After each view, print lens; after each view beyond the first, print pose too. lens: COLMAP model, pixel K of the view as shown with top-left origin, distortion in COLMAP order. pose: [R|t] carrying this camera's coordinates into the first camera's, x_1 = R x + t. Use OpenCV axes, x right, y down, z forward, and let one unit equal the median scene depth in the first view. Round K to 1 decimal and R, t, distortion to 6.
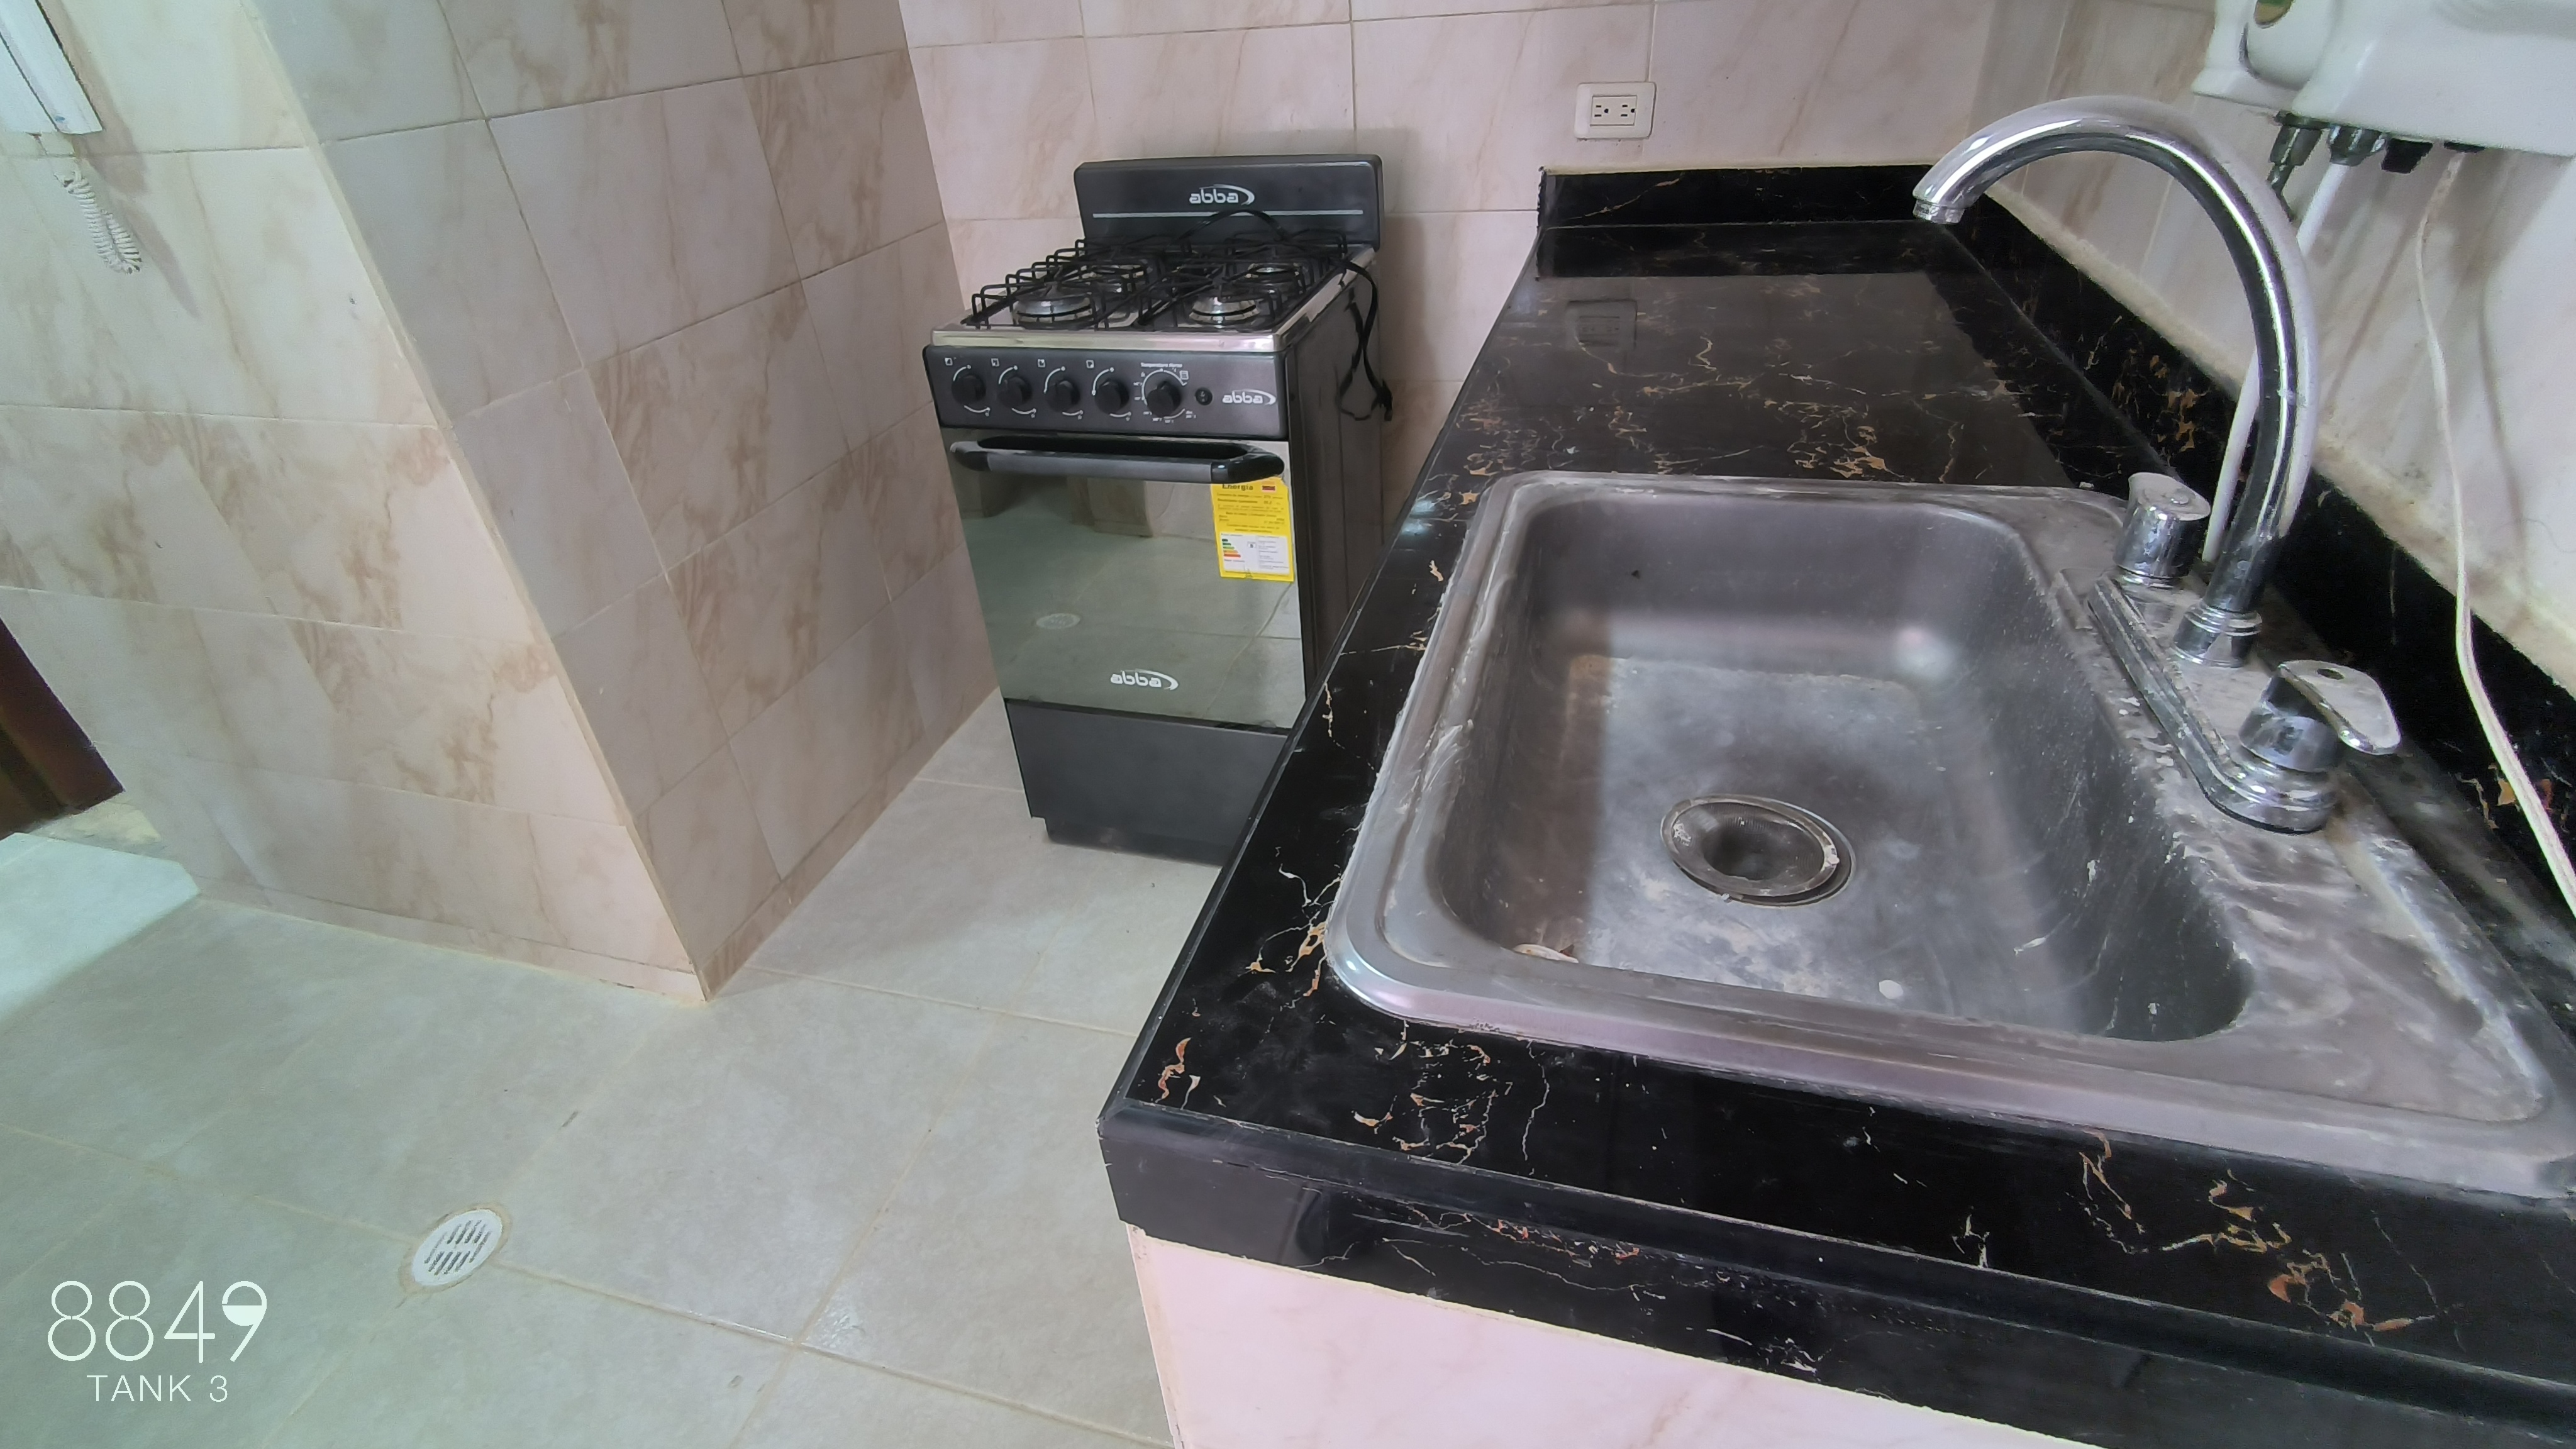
lens RADIAL K [[1175.6, 0, 1286.1], [0, 1175.6, 719.1], [0, 0, 1]] dist [-0.001756, 0.000826]
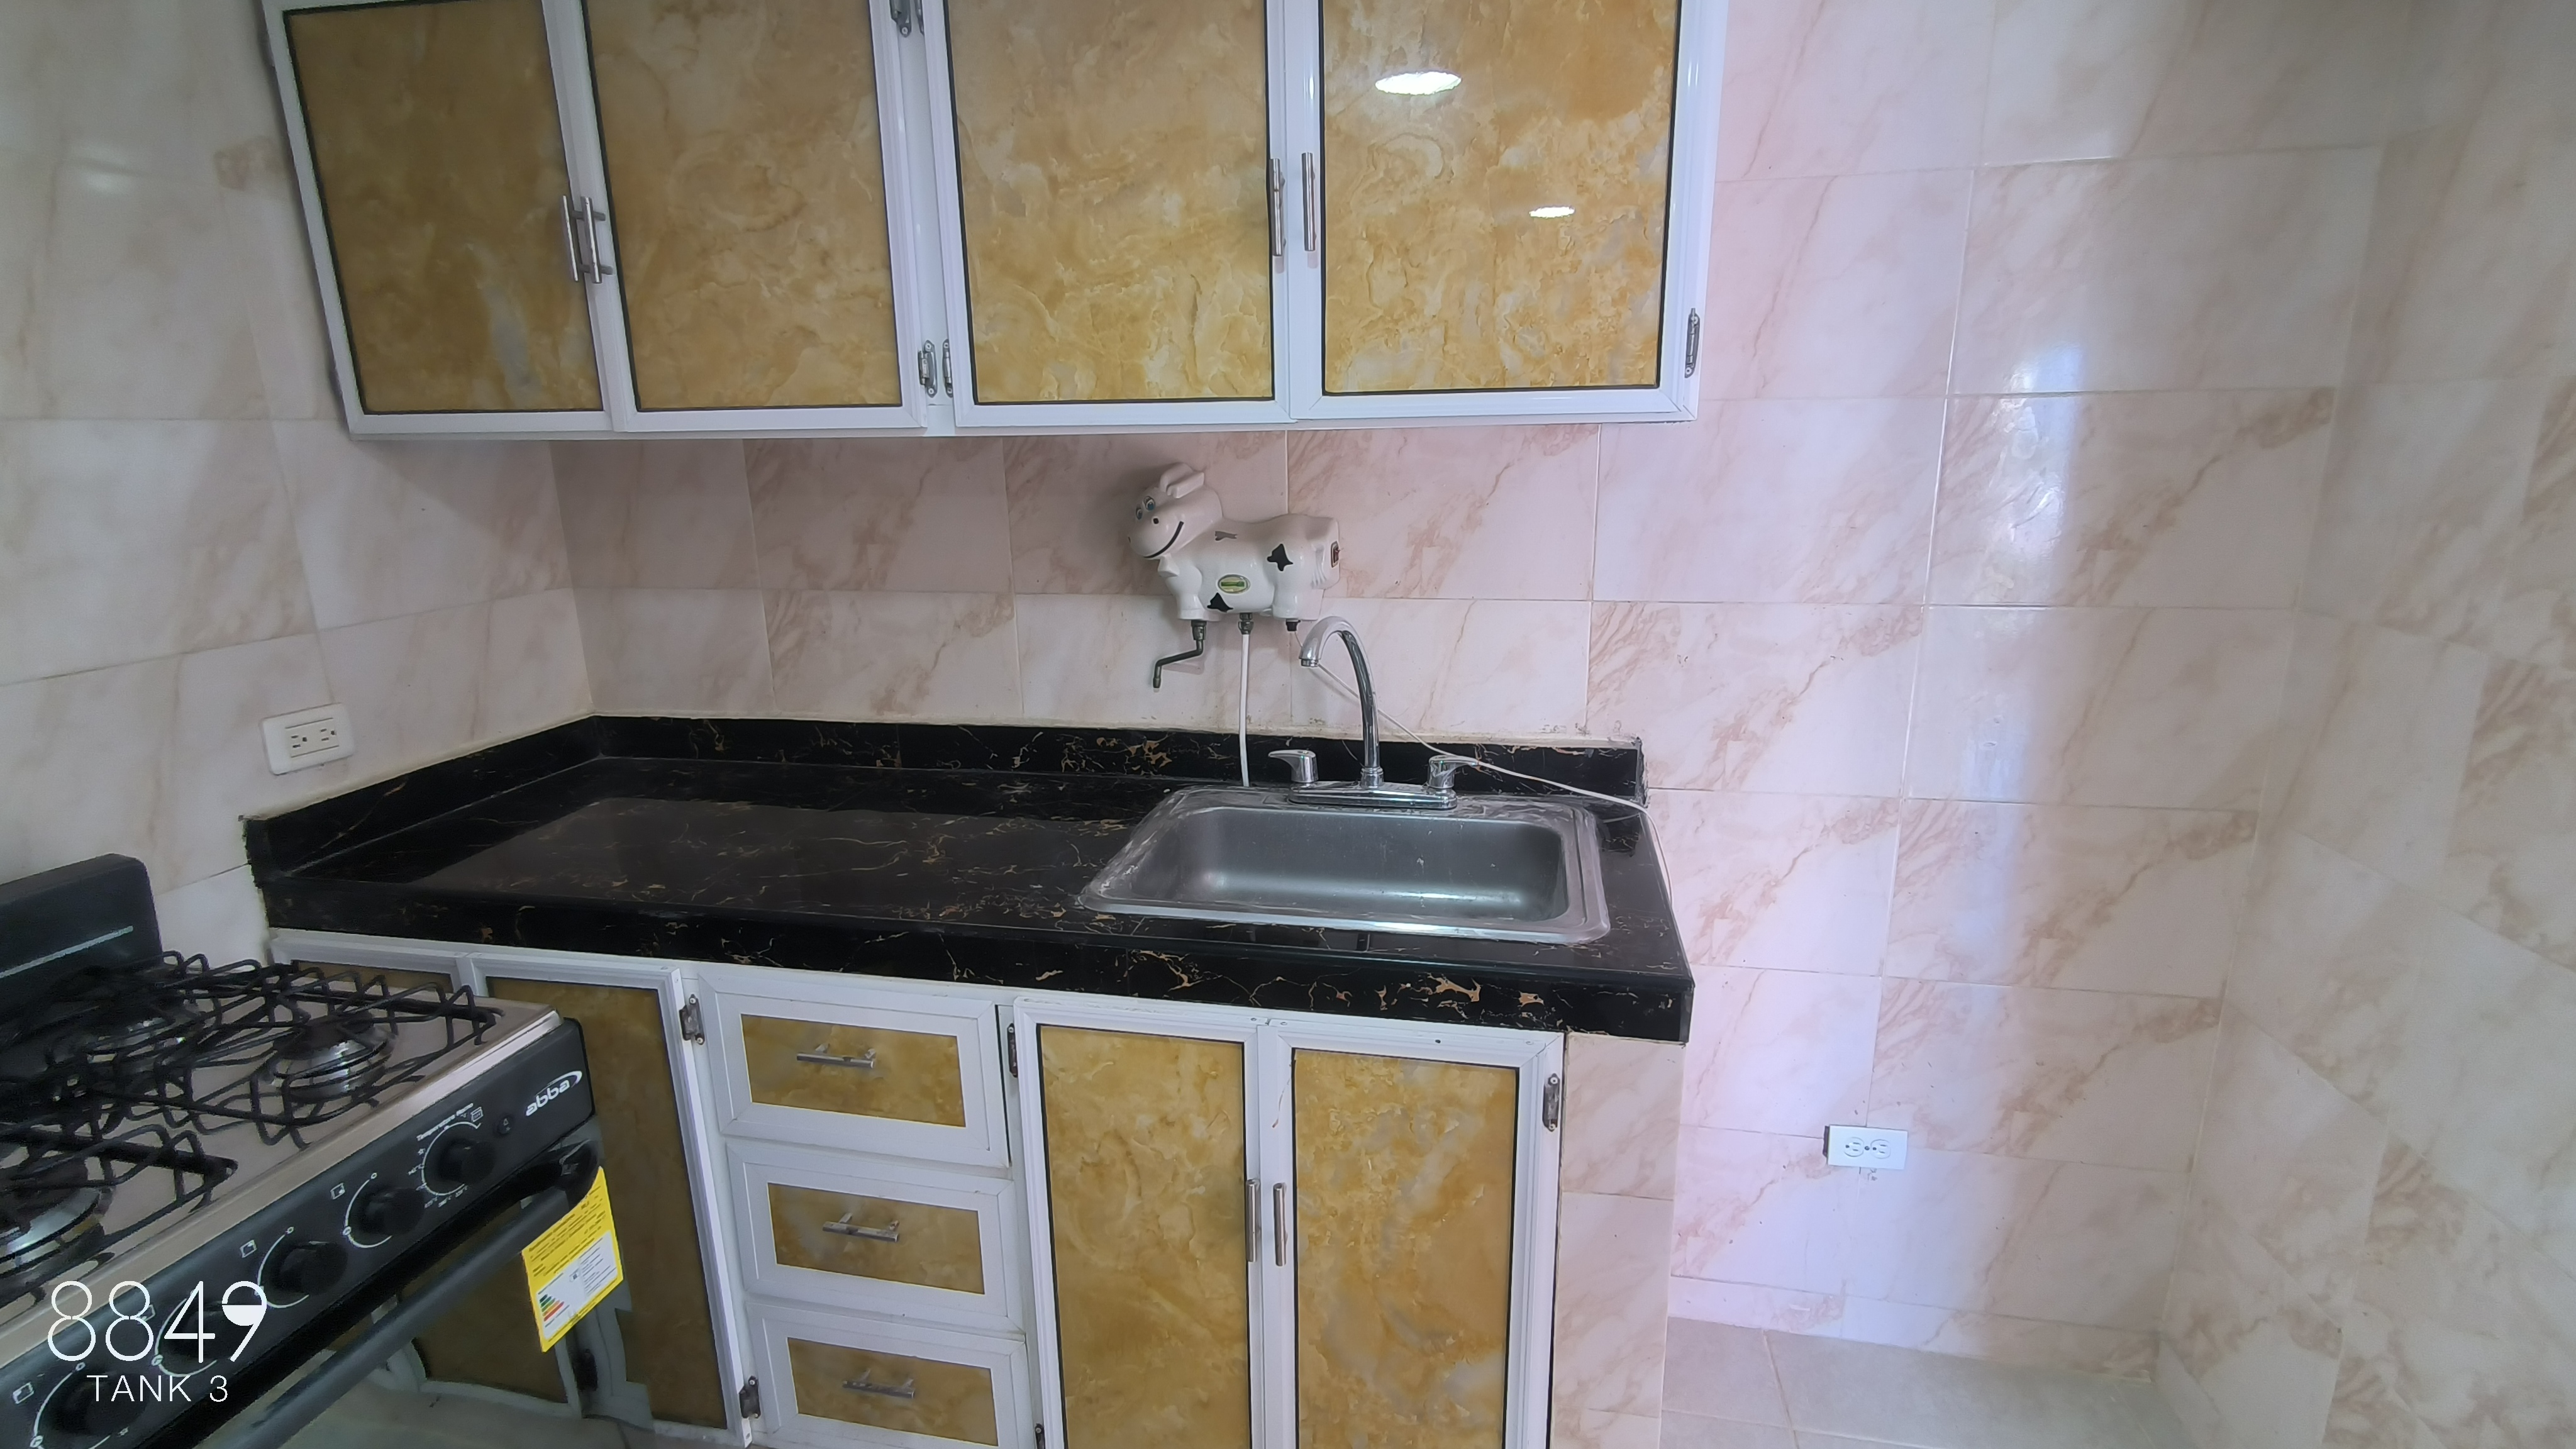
lens RADIAL K [[1173.8, 0, 1287.7], [0, 1173.8, 718.7], [0, 0, 1]] dist [-0.005724, 0.005640]
pose [[-0.079708, -0.178288, 0.980745, -0.961444], [0.556146, 0.808558, 0.192186, -0.425403], [-0.827253, 0.560756, 0.034706, 0.512828]]
